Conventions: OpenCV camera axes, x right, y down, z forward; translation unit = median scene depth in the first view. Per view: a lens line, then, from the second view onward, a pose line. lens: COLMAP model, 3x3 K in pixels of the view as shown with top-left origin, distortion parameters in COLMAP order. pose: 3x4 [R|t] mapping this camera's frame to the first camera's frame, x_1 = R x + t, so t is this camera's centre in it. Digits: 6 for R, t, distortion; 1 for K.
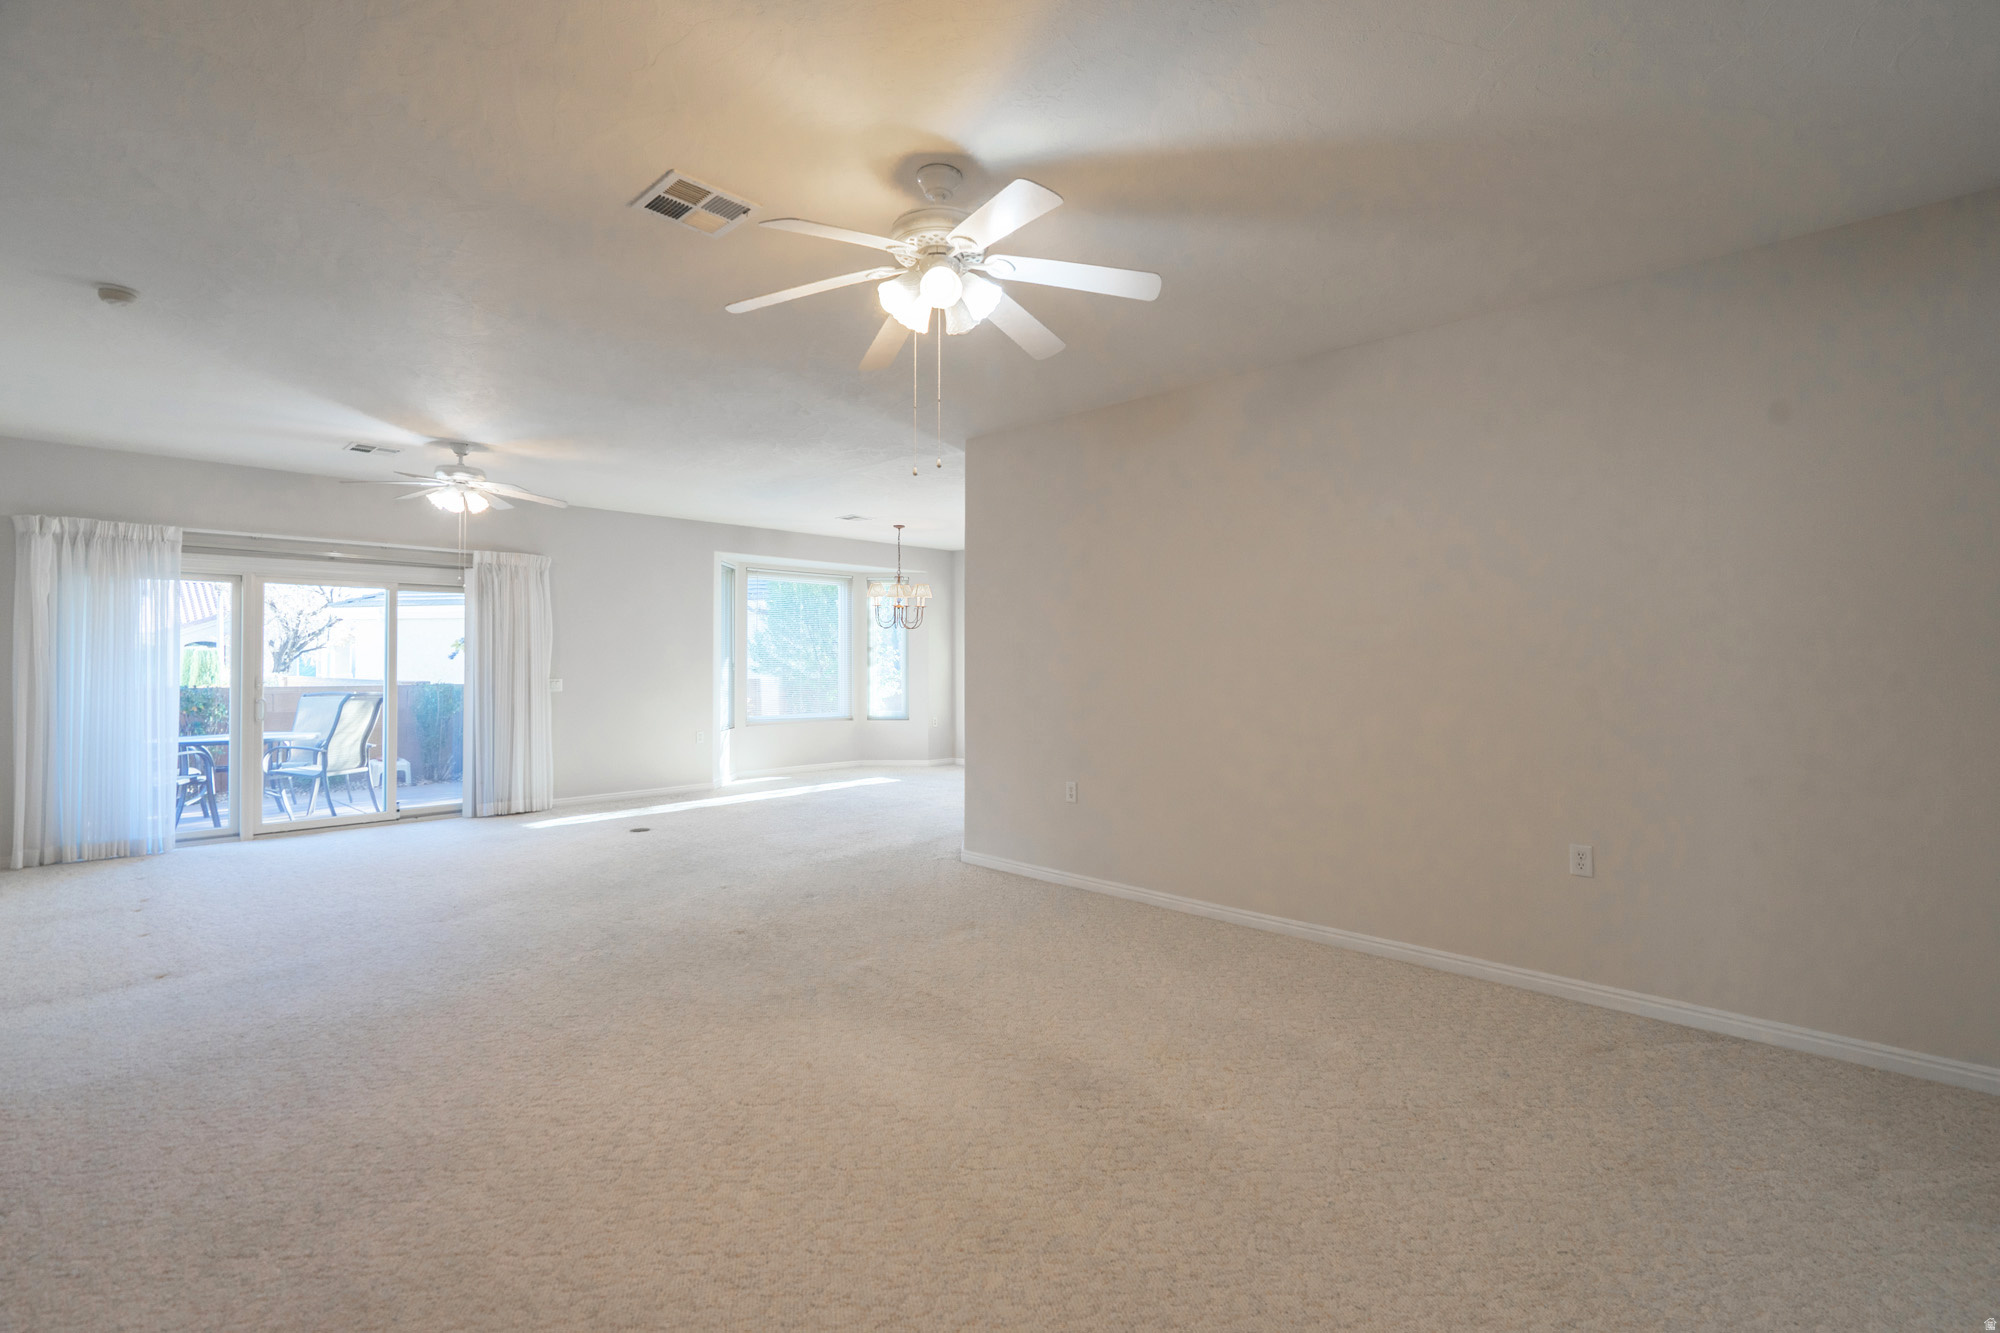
lens RADIAL K [[921.2, 0, 1000.0], [0, 921.2, 666.5], [0, 0, 1]] dist [-0.029640, 0.000115]
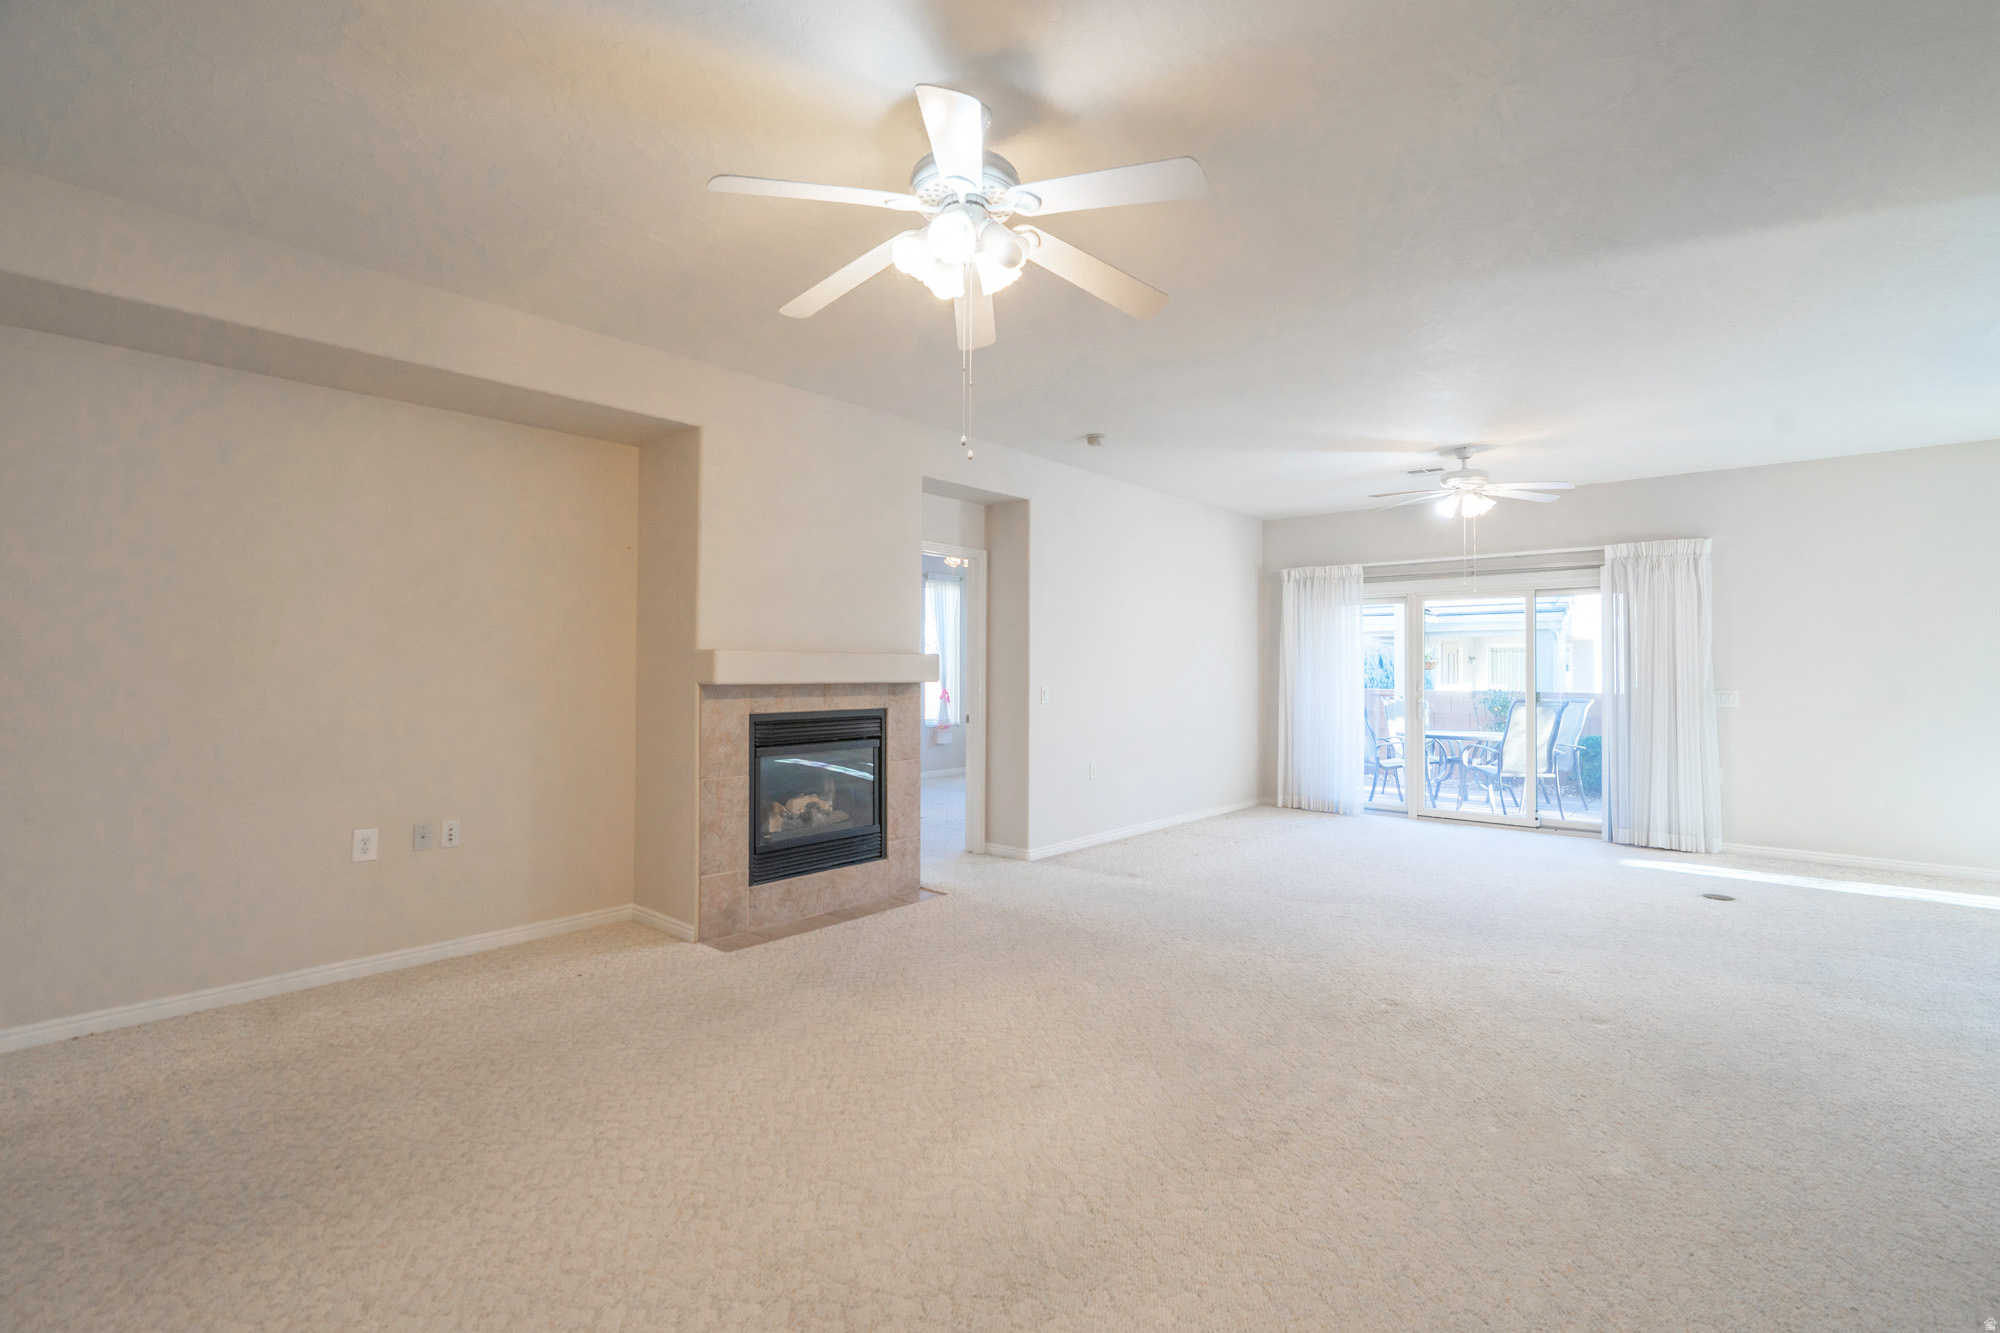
lens RADIAL K [[904.8, 0, 1001.6], [0, 904.8, 676.2], [0, 0, 1]] dist [0.000676, 0.000150]
pose [[0.023911, 0.009167, -0.999672, 0.317082], [-0.005070, 0.999946, 0.009048, -0.003213], [0.999701, 0.004852, 0.023956, 0.397326]]
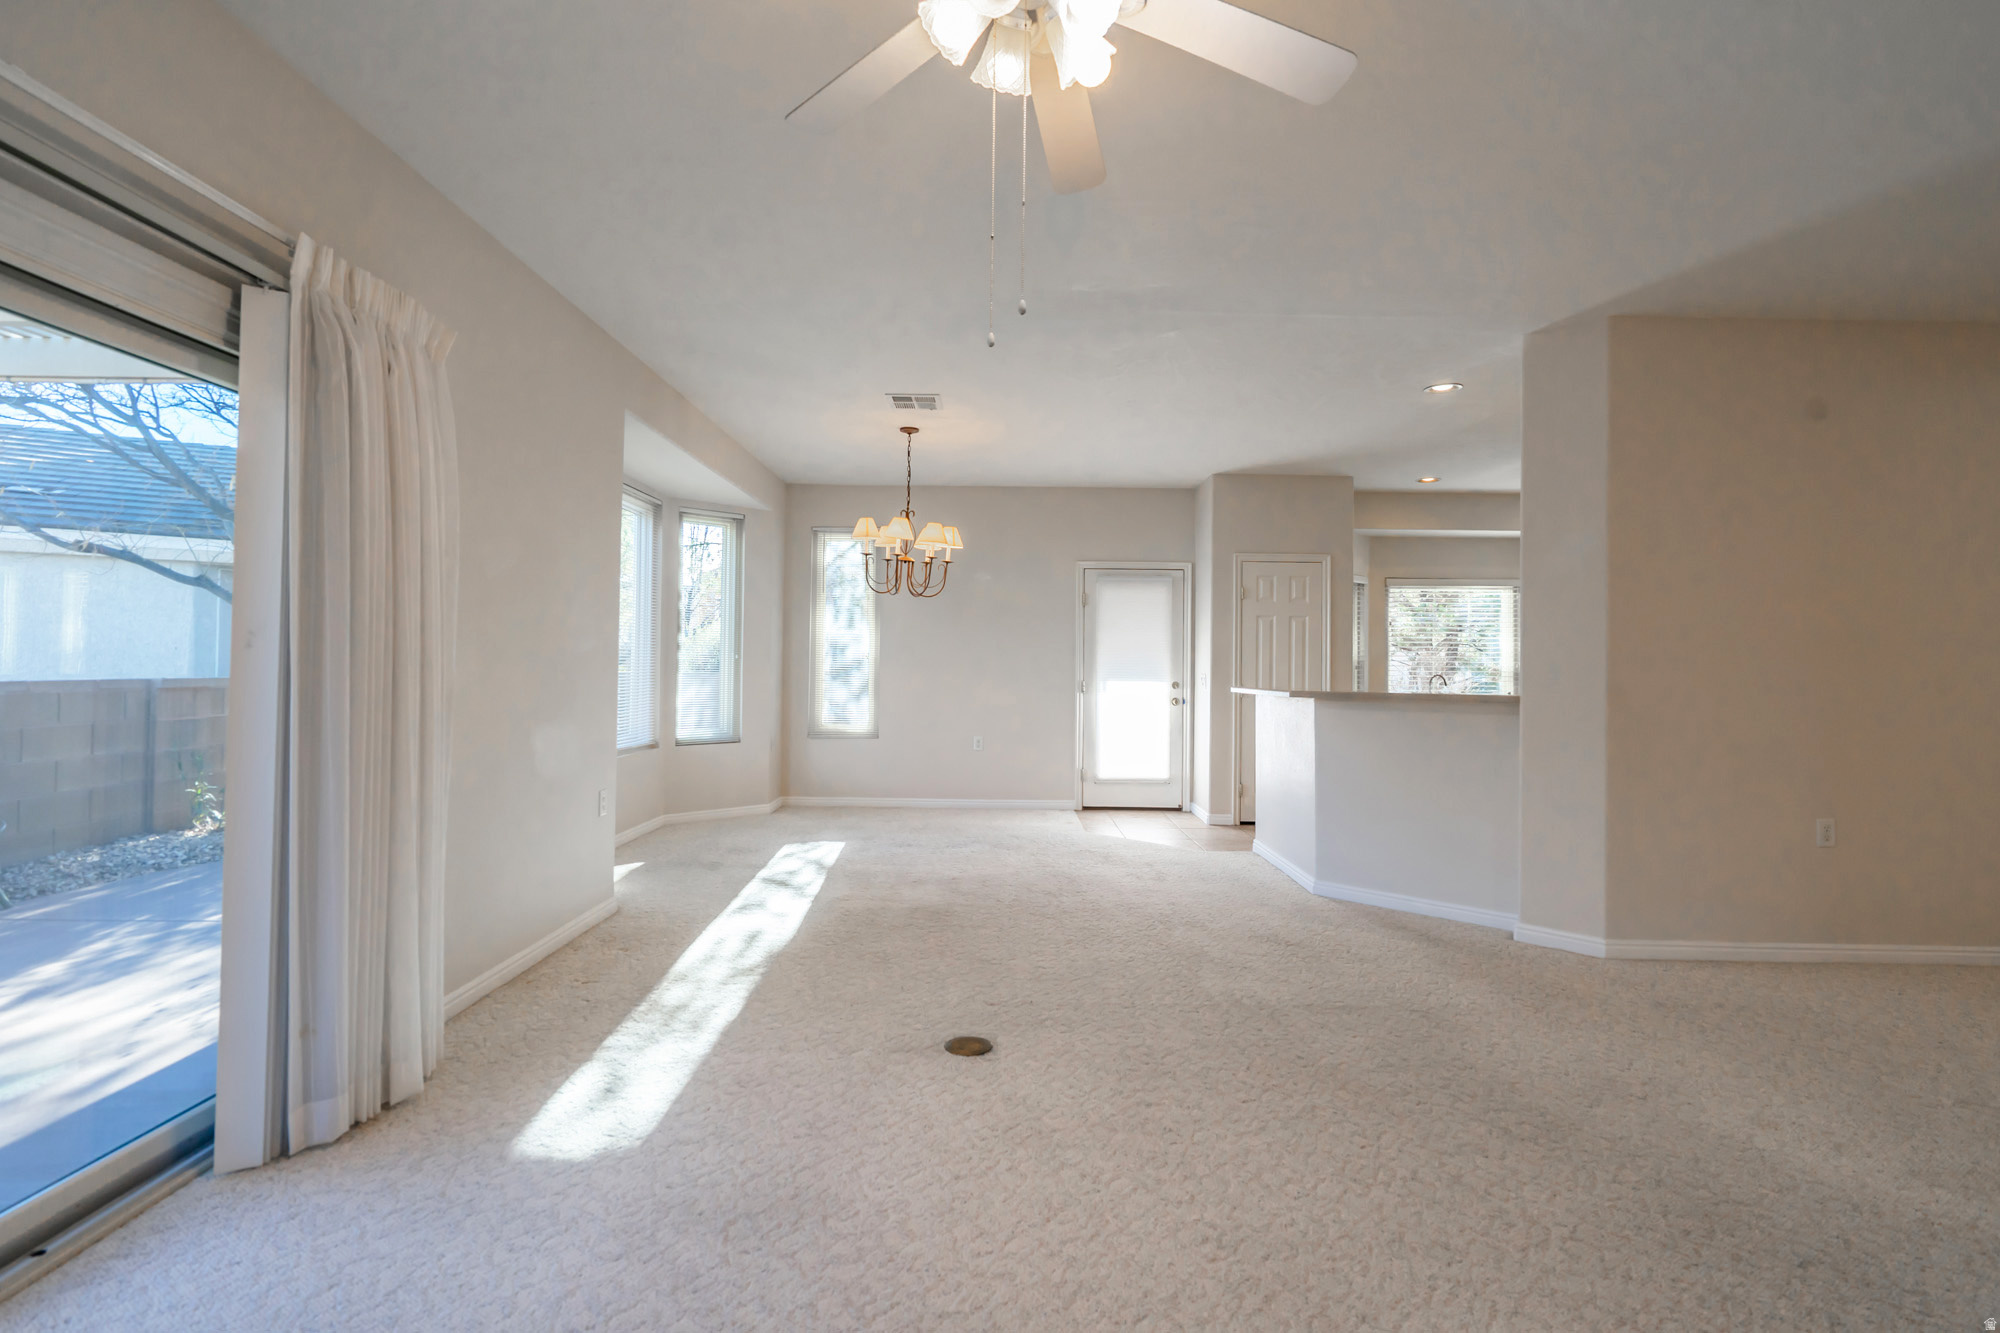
lens RADIAL K [[921.2, 0, 1000.0], [0, 921.2, 666.5], [0, 0, 1]] dist [-0.029640, 0.000115]
pose [[0.732582, 0.001059, 0.680678, -0.636048], [-0.001556, 0.999999, 0.000119, 0.008525], [-0.680677, -0.001147, 0.732583, 0.666590]]
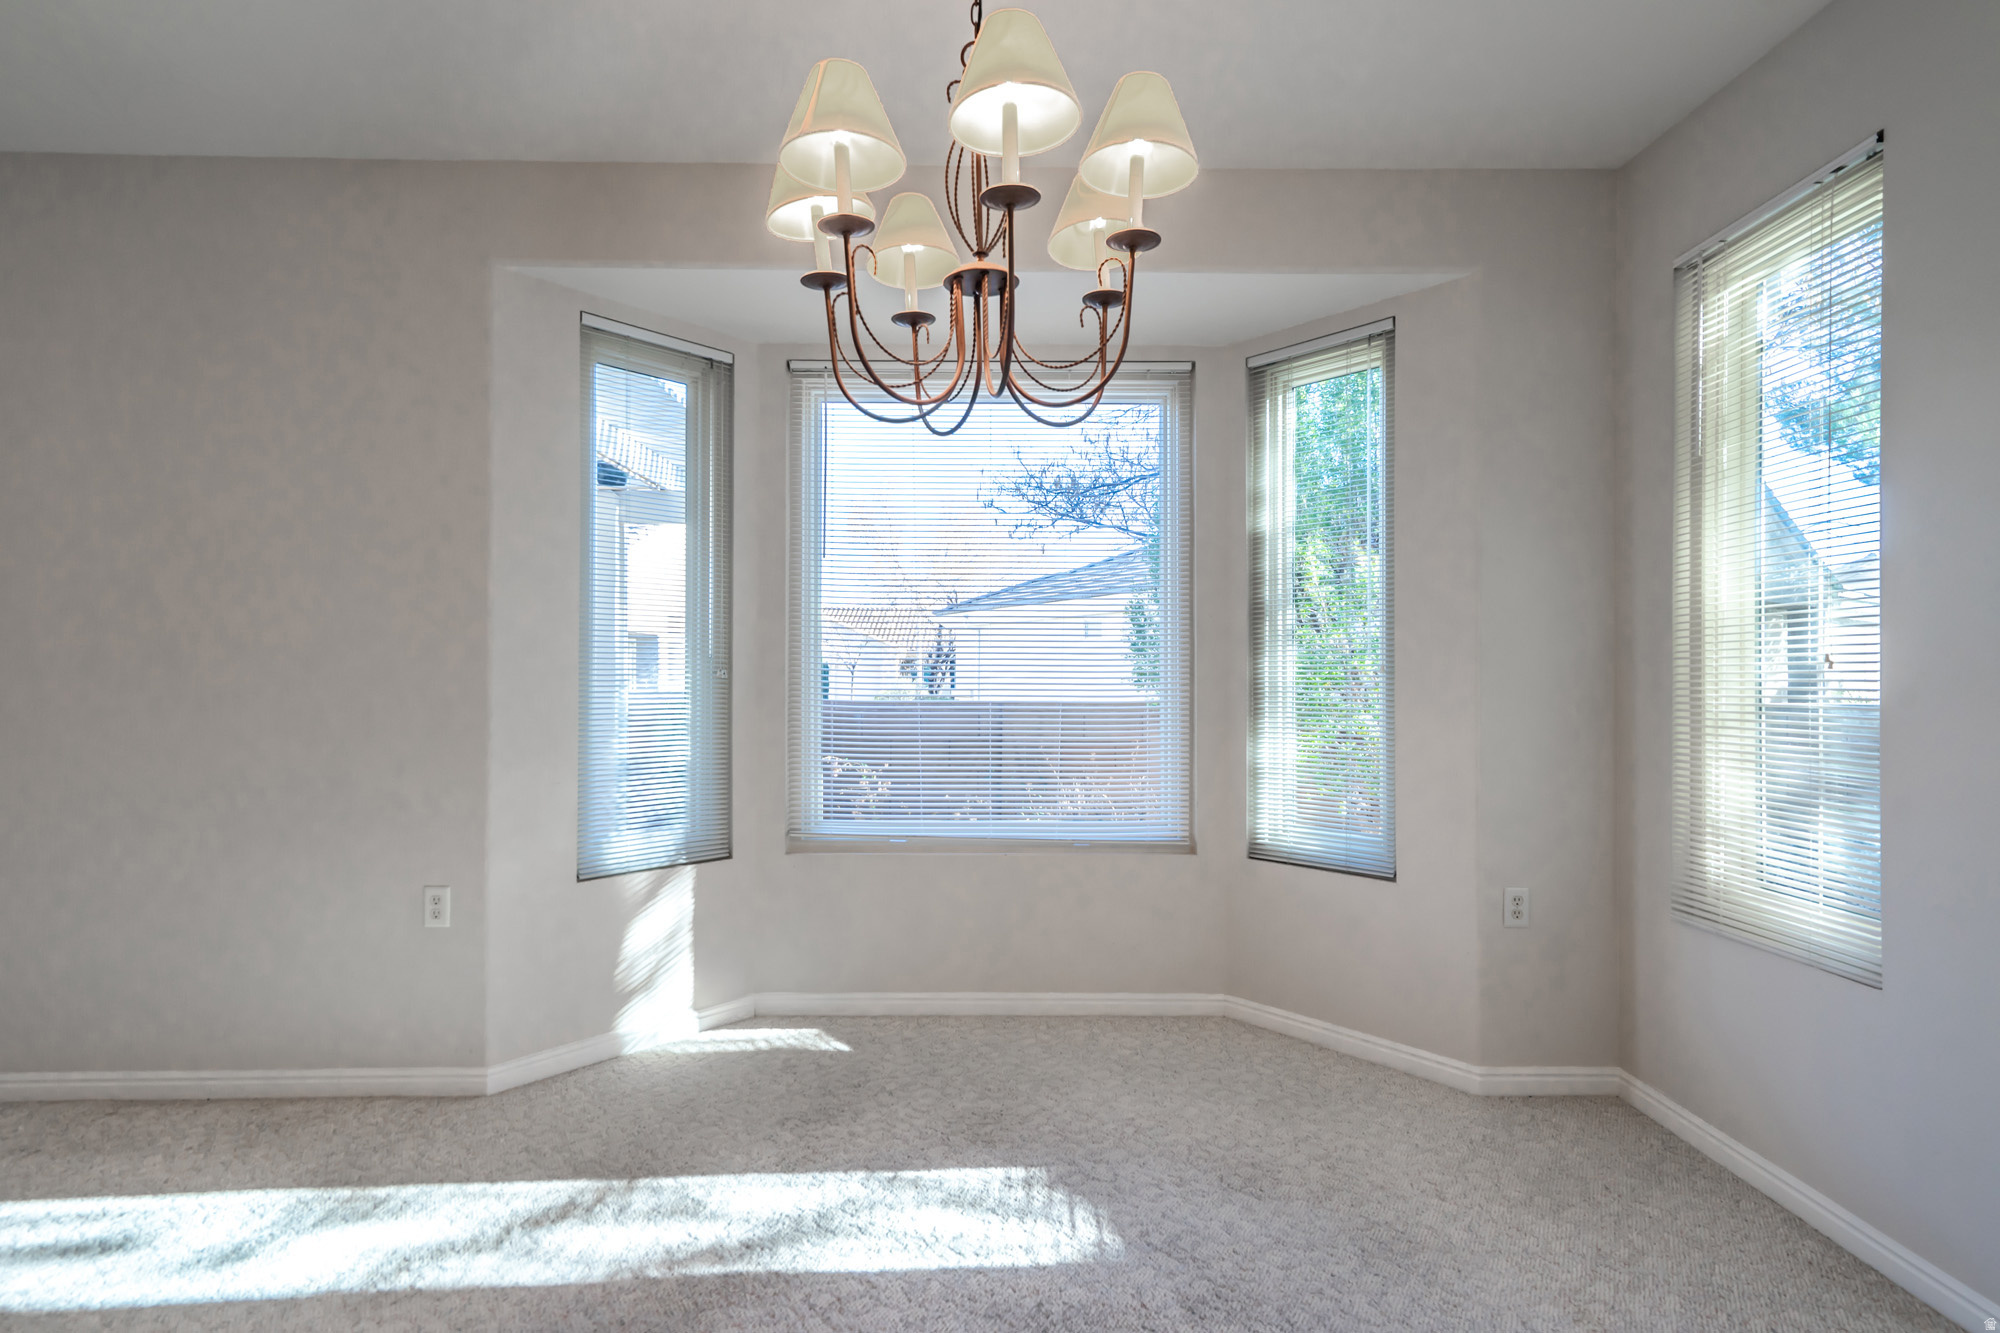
lens RADIAL K [[904.8, 0, 1001.6], [0, 904.8, 676.2], [0, 0, 1]] dist [0.000676, 0.000150]
pose [[0.686375, -0.001430, -0.727246, 0.009812], [-0.004570, 0.999970, -0.006280, 0.006828], [0.727233, 0.007634, 0.686348, 1.204440]]
